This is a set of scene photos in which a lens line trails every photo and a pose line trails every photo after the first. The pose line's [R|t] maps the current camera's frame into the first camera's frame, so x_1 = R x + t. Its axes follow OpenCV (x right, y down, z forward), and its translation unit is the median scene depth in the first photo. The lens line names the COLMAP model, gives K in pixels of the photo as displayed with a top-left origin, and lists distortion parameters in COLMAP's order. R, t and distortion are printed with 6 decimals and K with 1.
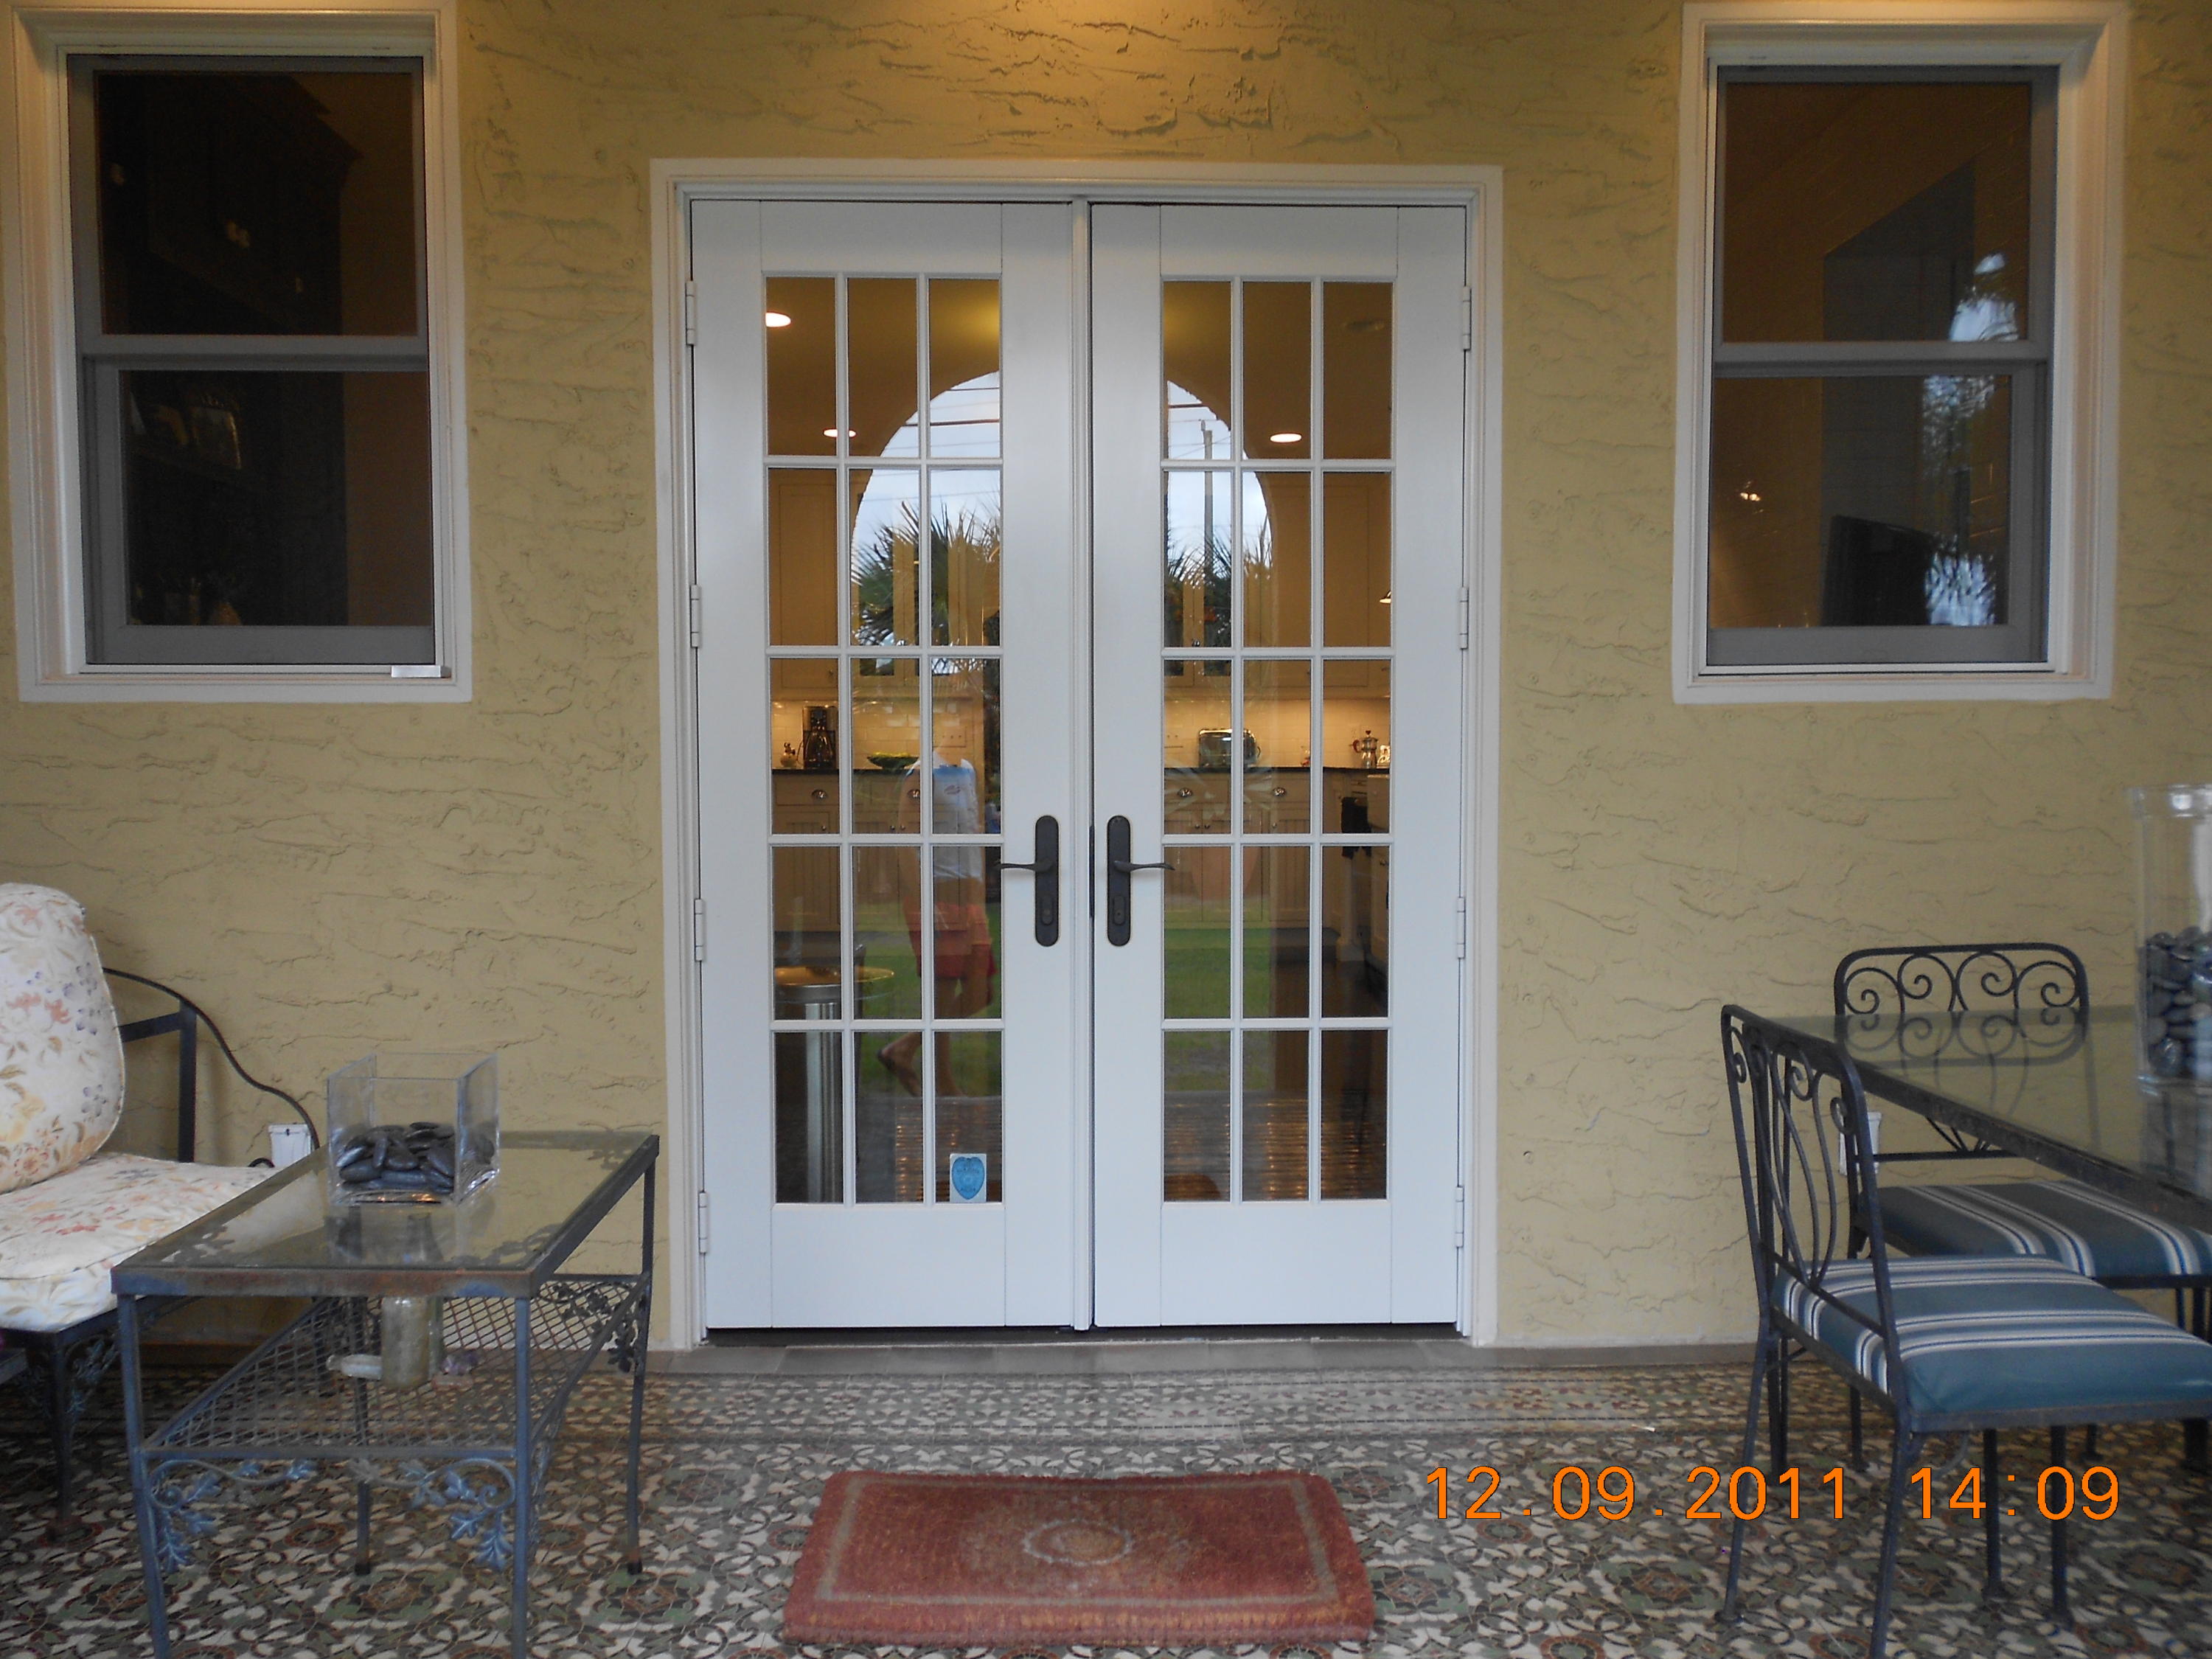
lens RADIAL K [[1699.8, 0, 1106.0], [0, 1699.8, 829.5], [0, 0, 1]] dist [0.035995, -0.010666]
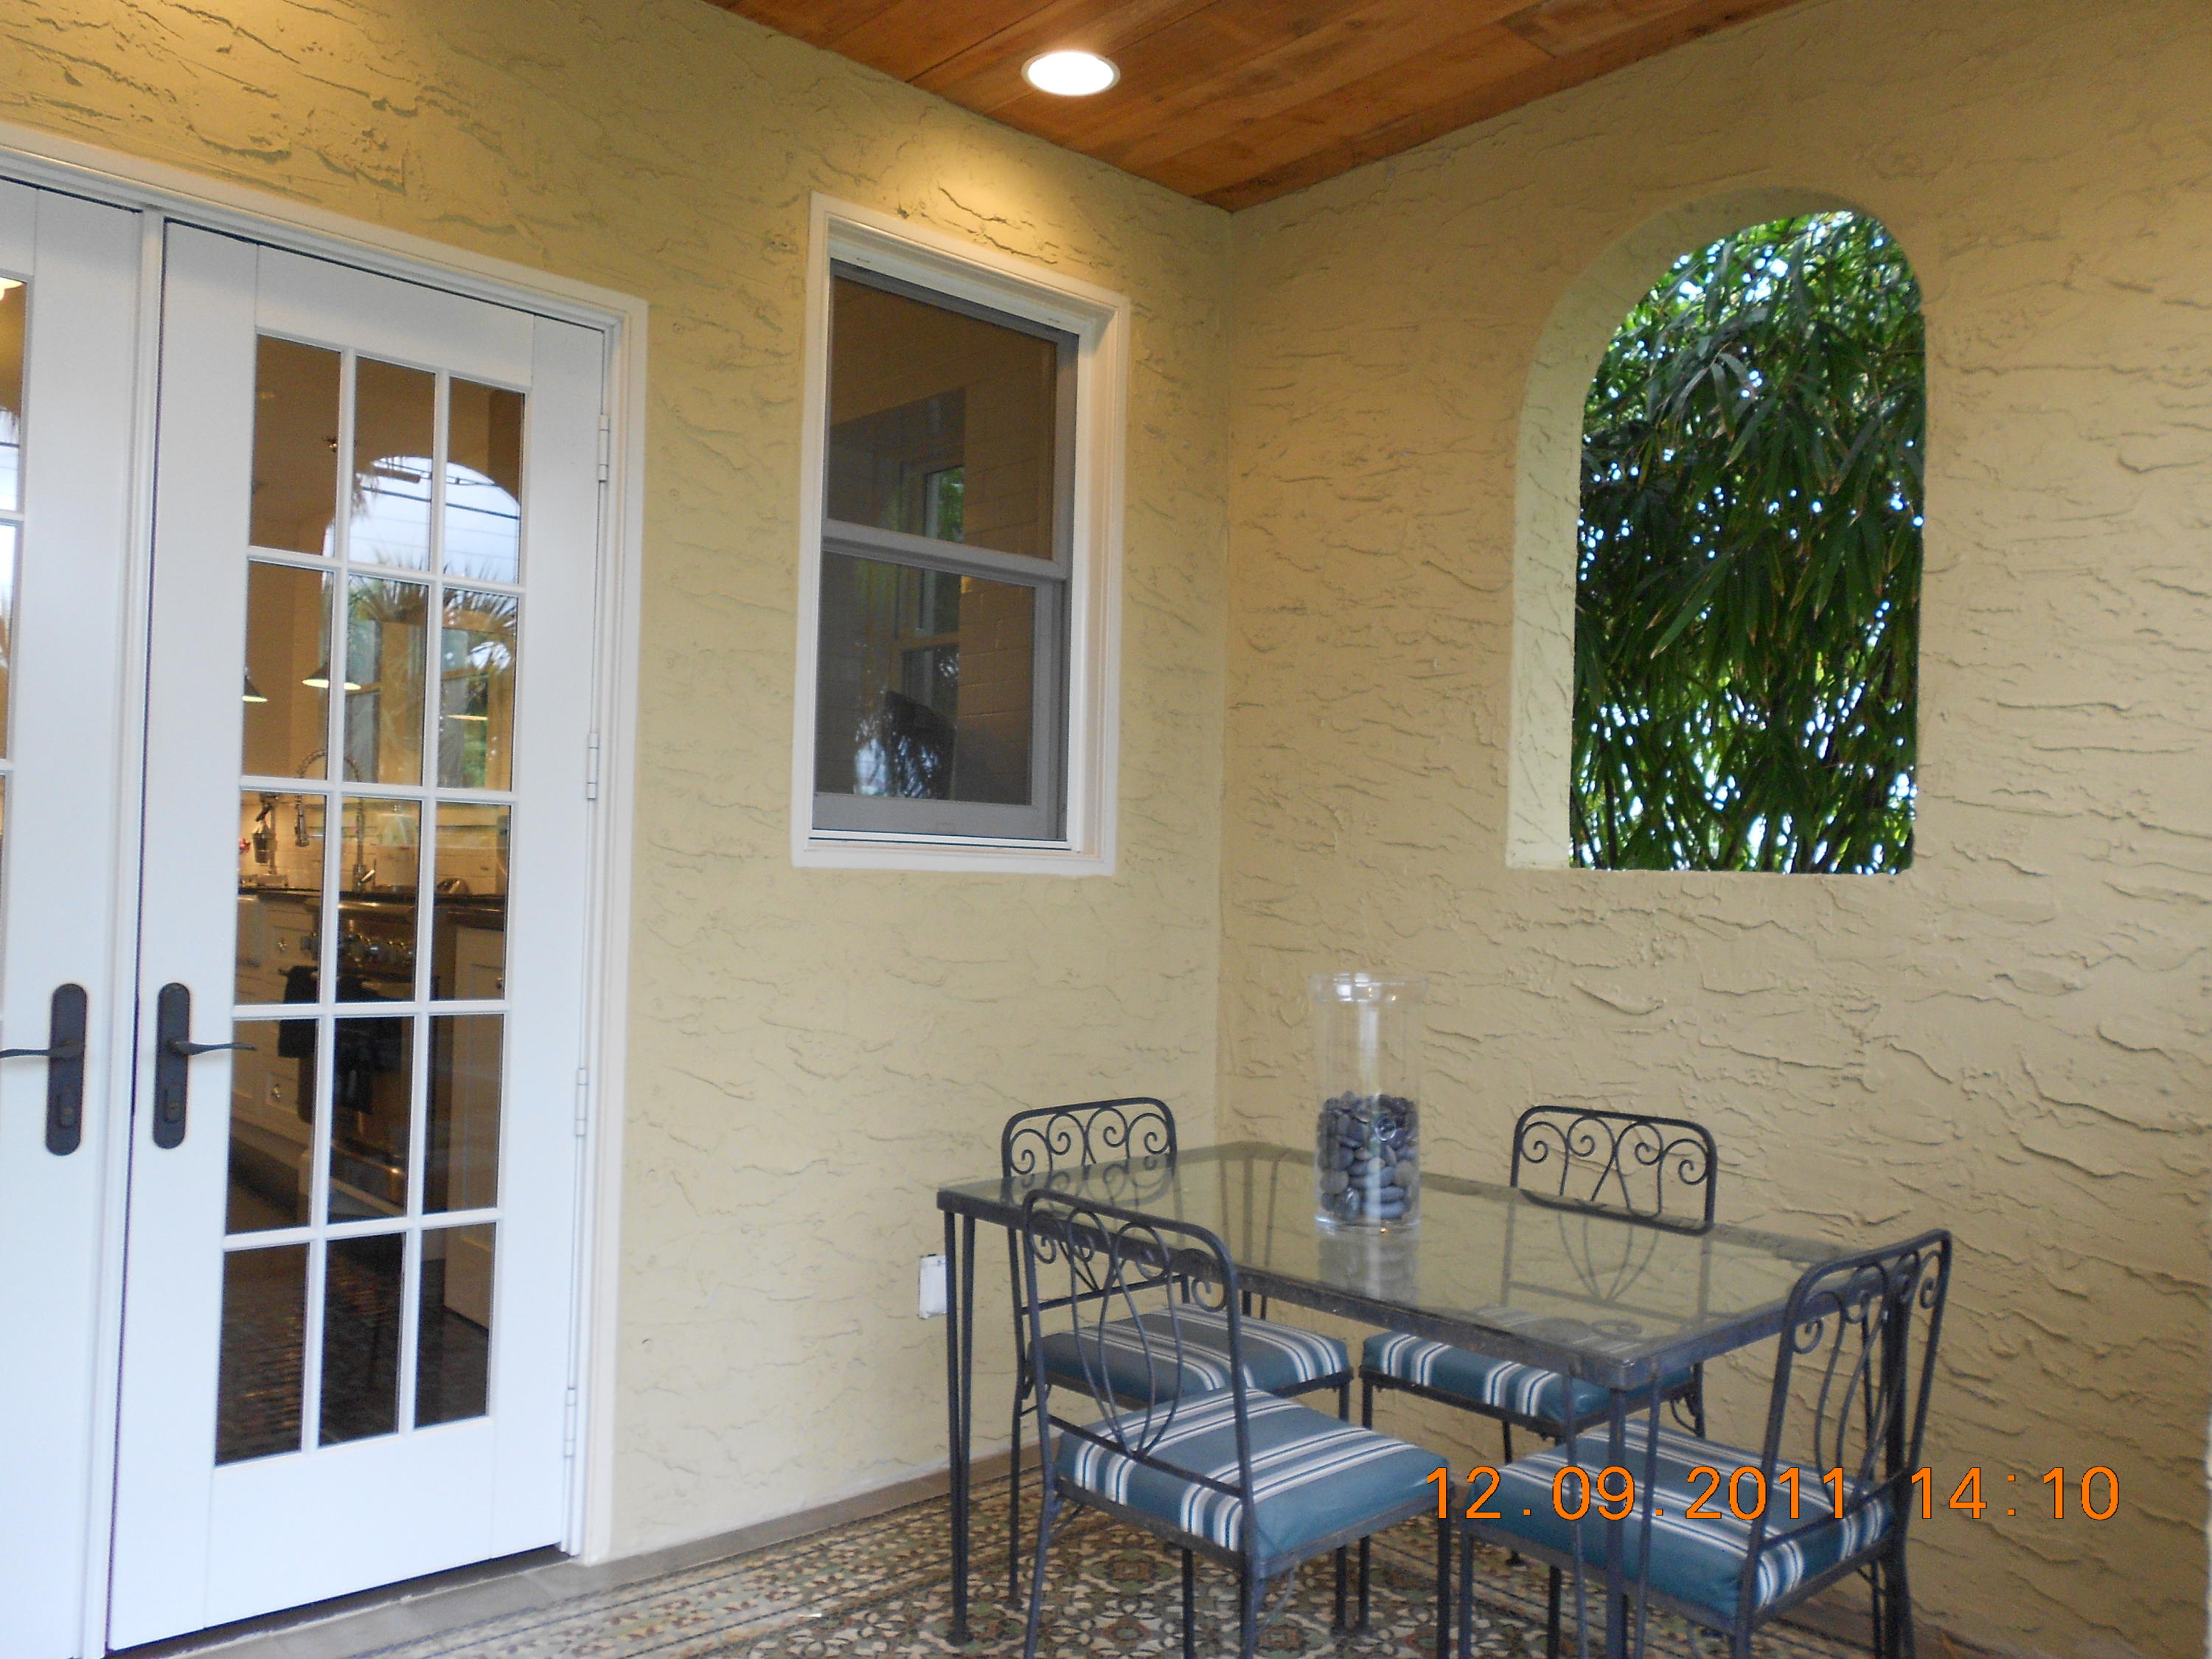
lens RADIAL K [[1715.1, 0, 1105.0], [0, 1715.1, 860.5], [0, 0, 1]] dist [0.015921, -0.022374]
pose [[0.770736, 0.038493, 0.635990, -0.169678], [-0.006235, 0.998581, -0.052883, -0.025321], [-0.637124, 0.036794, 0.769883, 0.106854]]
